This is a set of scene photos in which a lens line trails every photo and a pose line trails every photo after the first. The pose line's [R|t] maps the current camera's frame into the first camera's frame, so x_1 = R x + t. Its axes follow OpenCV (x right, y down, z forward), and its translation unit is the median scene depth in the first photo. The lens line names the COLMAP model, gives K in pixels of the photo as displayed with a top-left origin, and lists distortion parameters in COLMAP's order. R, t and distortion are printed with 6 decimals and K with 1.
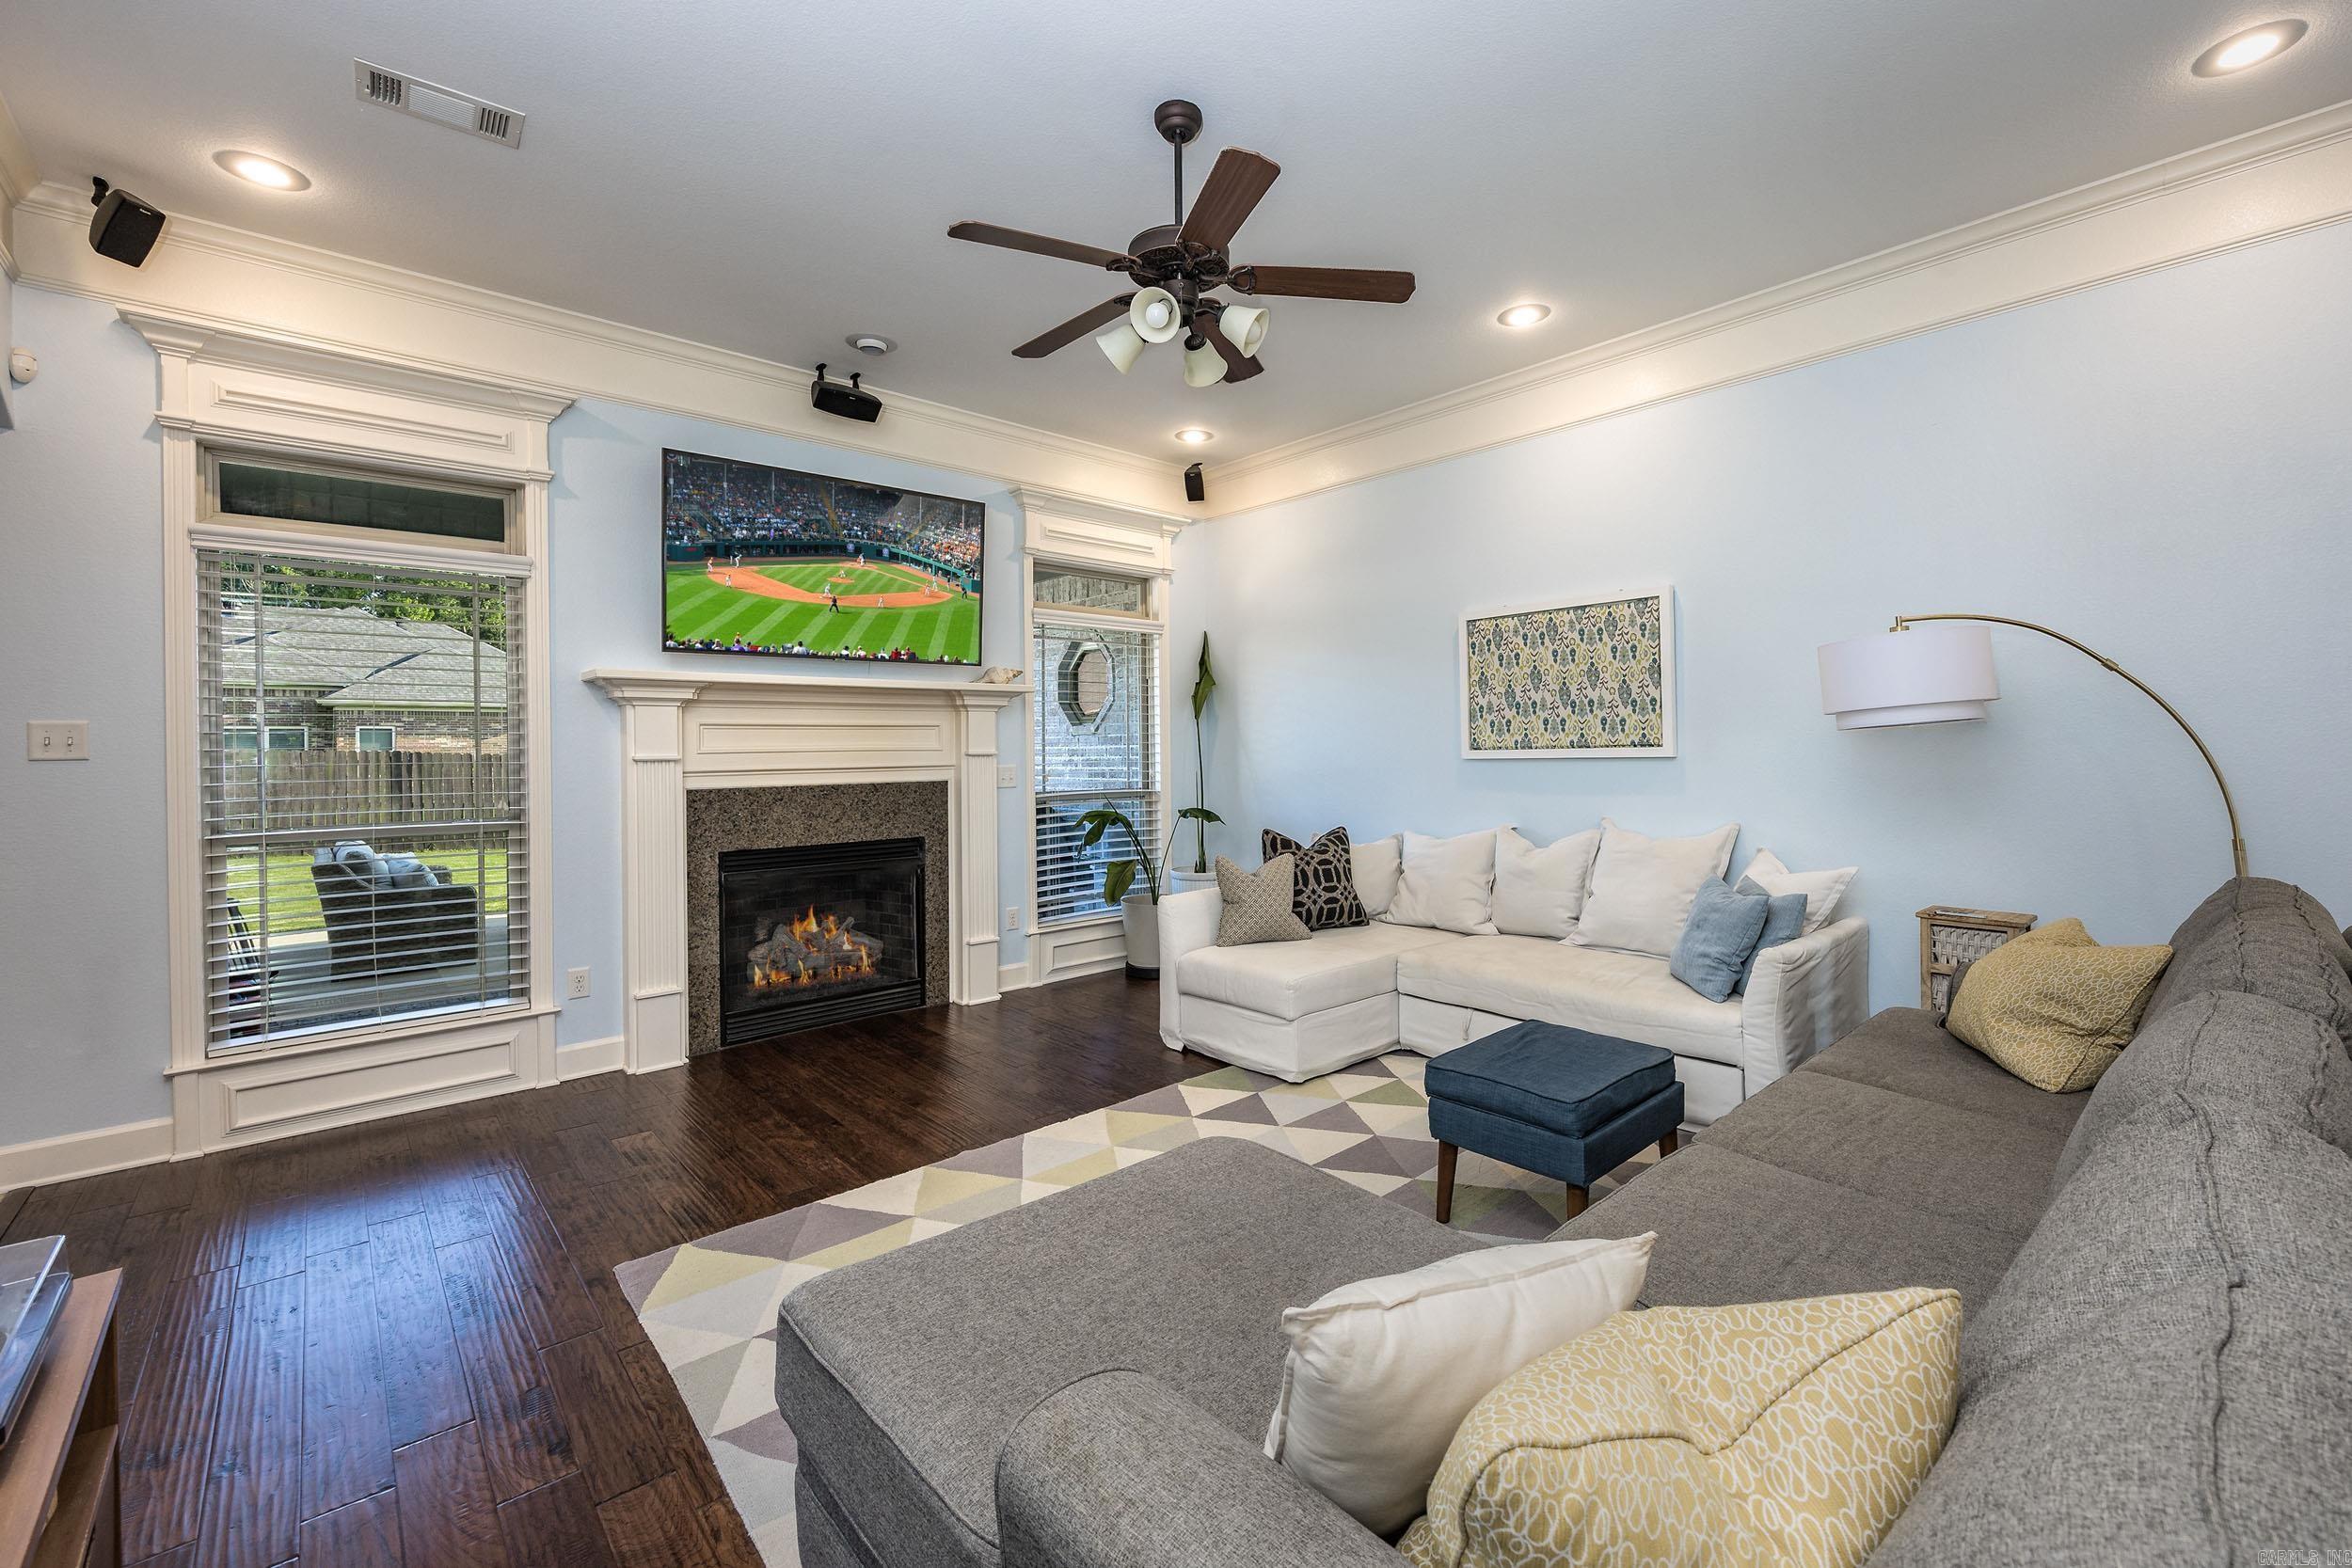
lens RADIAL K [[942.5, 0, 1215.8], [0, 942.5, 752.3], [0, 0, 1]] dist [-0.003245, 0.000586]
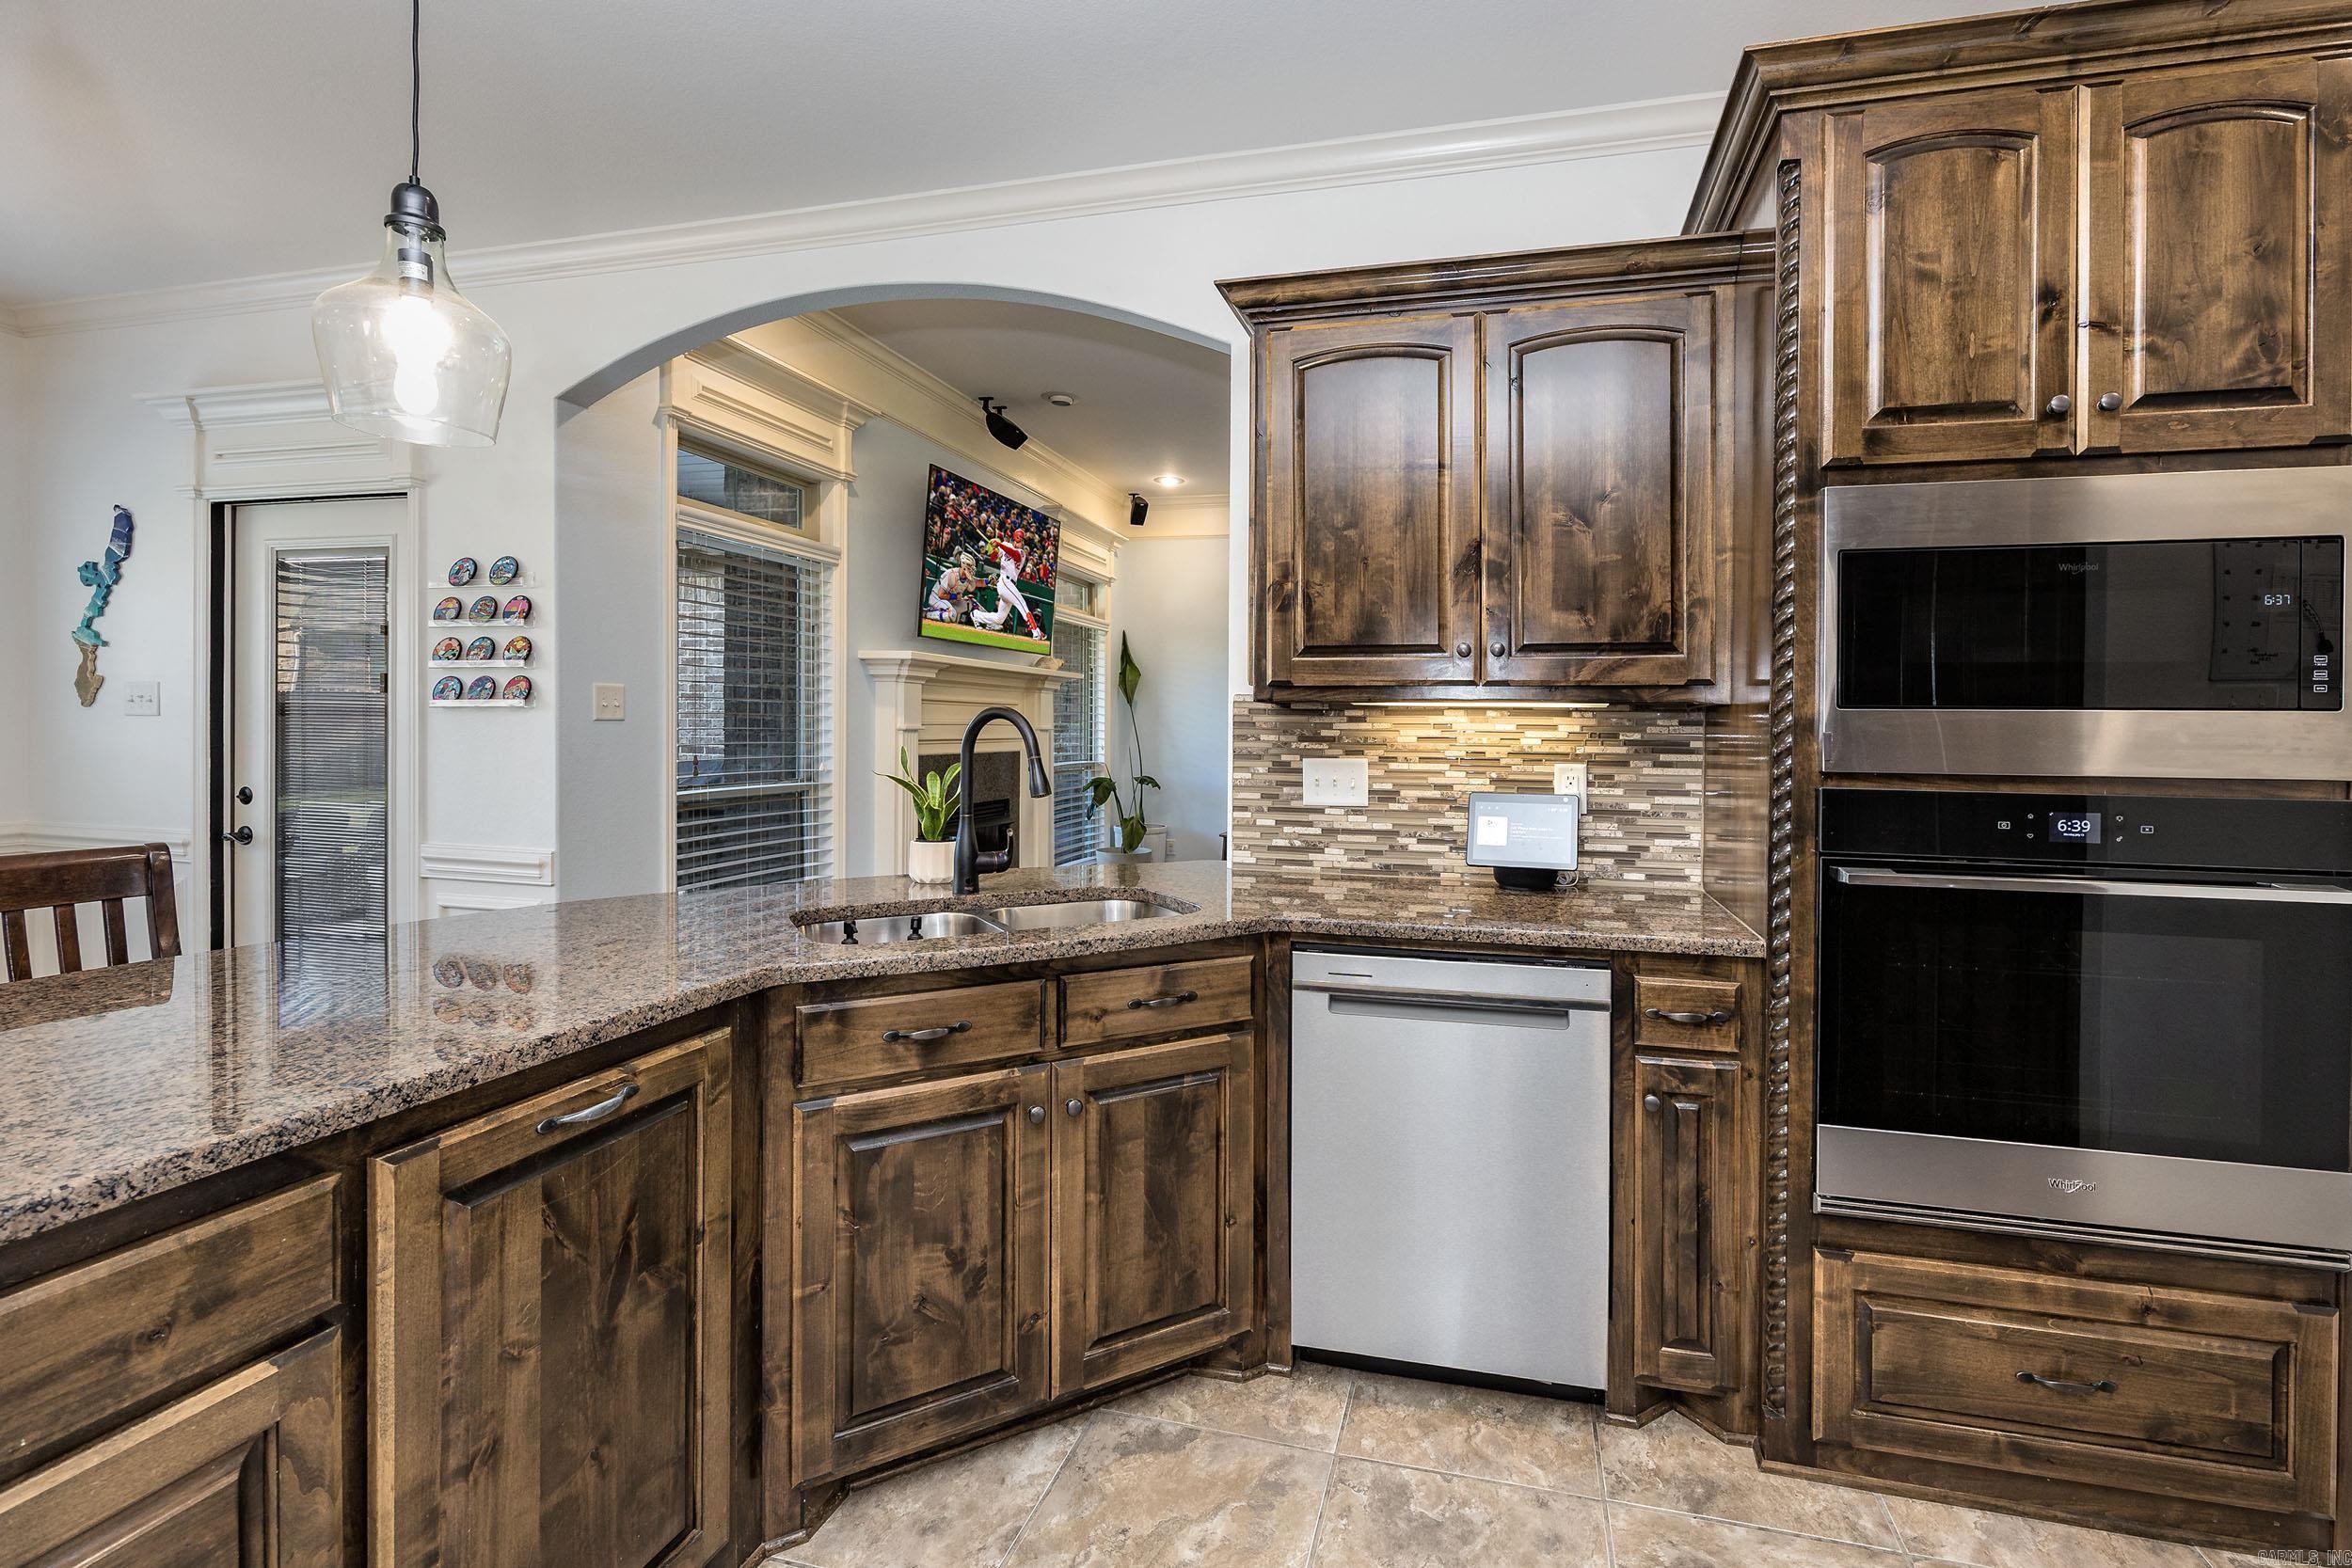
lens RADIAL K [[1035.3, 0, 1275.5], [0, 1035.3, 744.1], [0, 0, 1]] dist [-0.000463, -0.000148]
pose [[0.819026, 0.012084, 0.573629, -0.864177], [-0.017372, 0.999842, 0.003741, 0.011953], [-0.573494, -0.013029, 0.819106, -0.268933]]
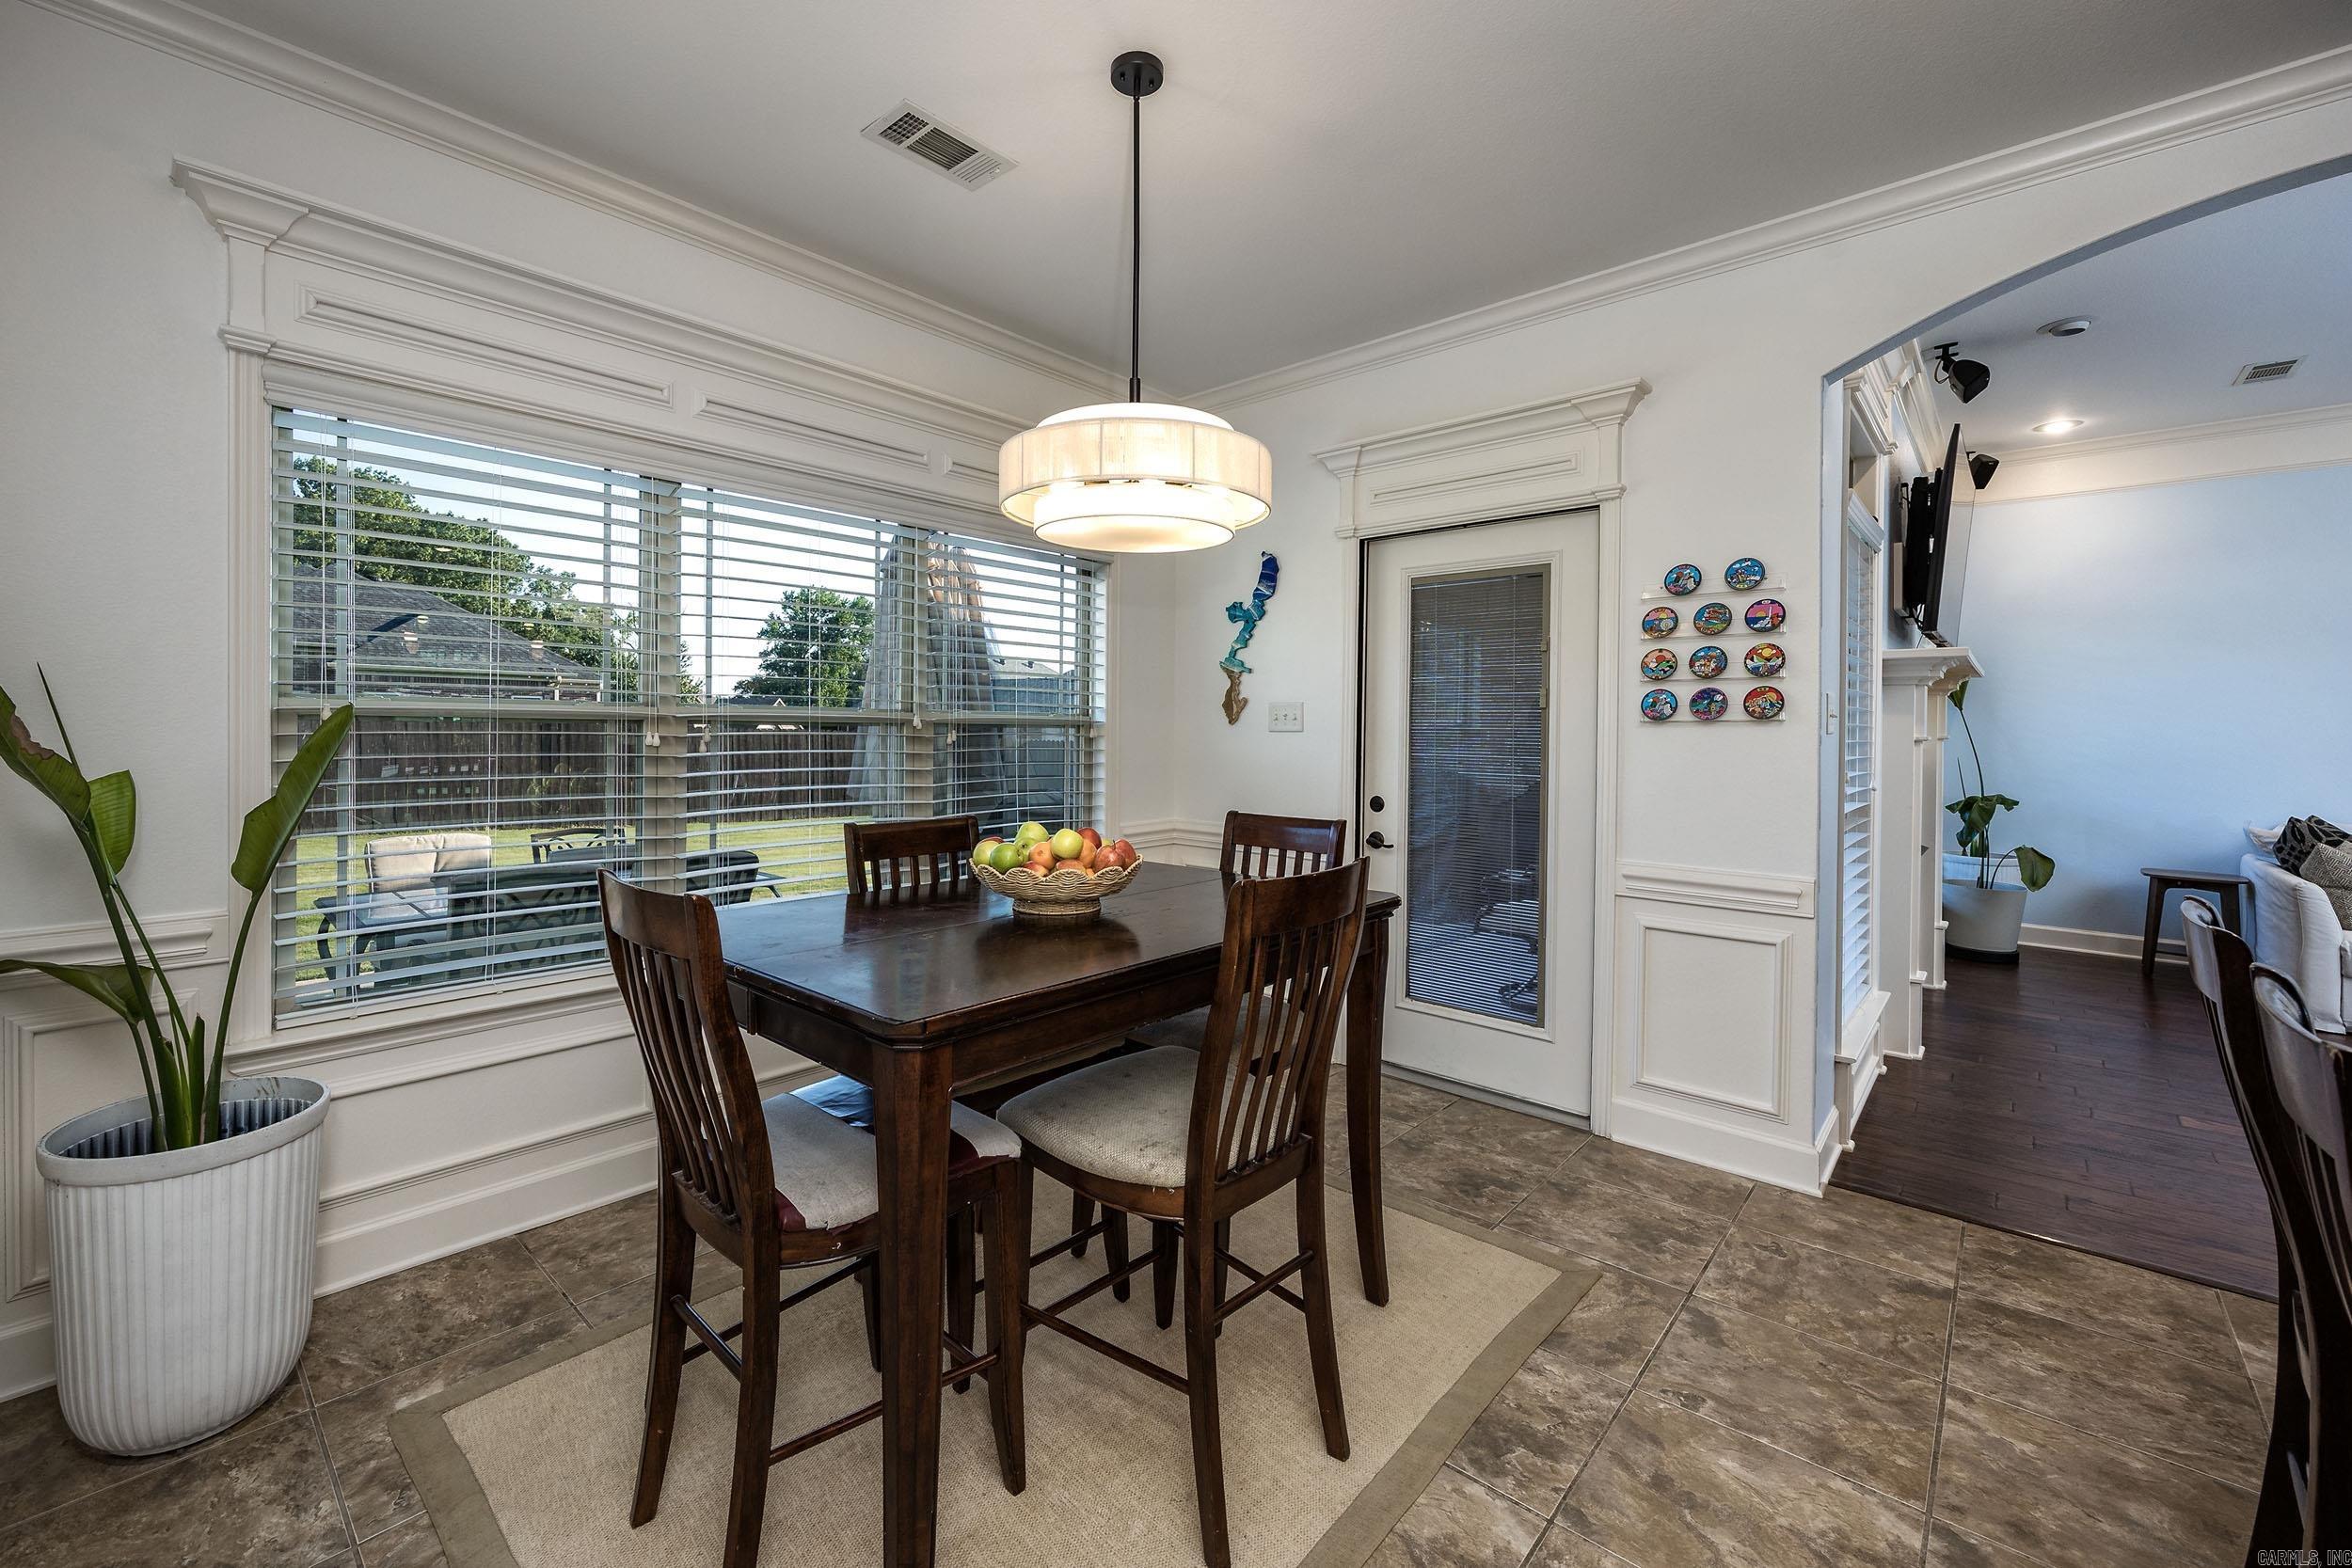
lens RADIAL K [[987.7, 0, 1100.2], [0, 987.7, 745.0], [0, 0, 1]] dist [-0.002578, -0.001462]
pose [[0.996849, 0.014743, 0.077942, -1.381983], [-0.015534, 0.999834, 0.009551, 0.013986], [-0.077788, -0.010732, 0.996912, 0.042384]]
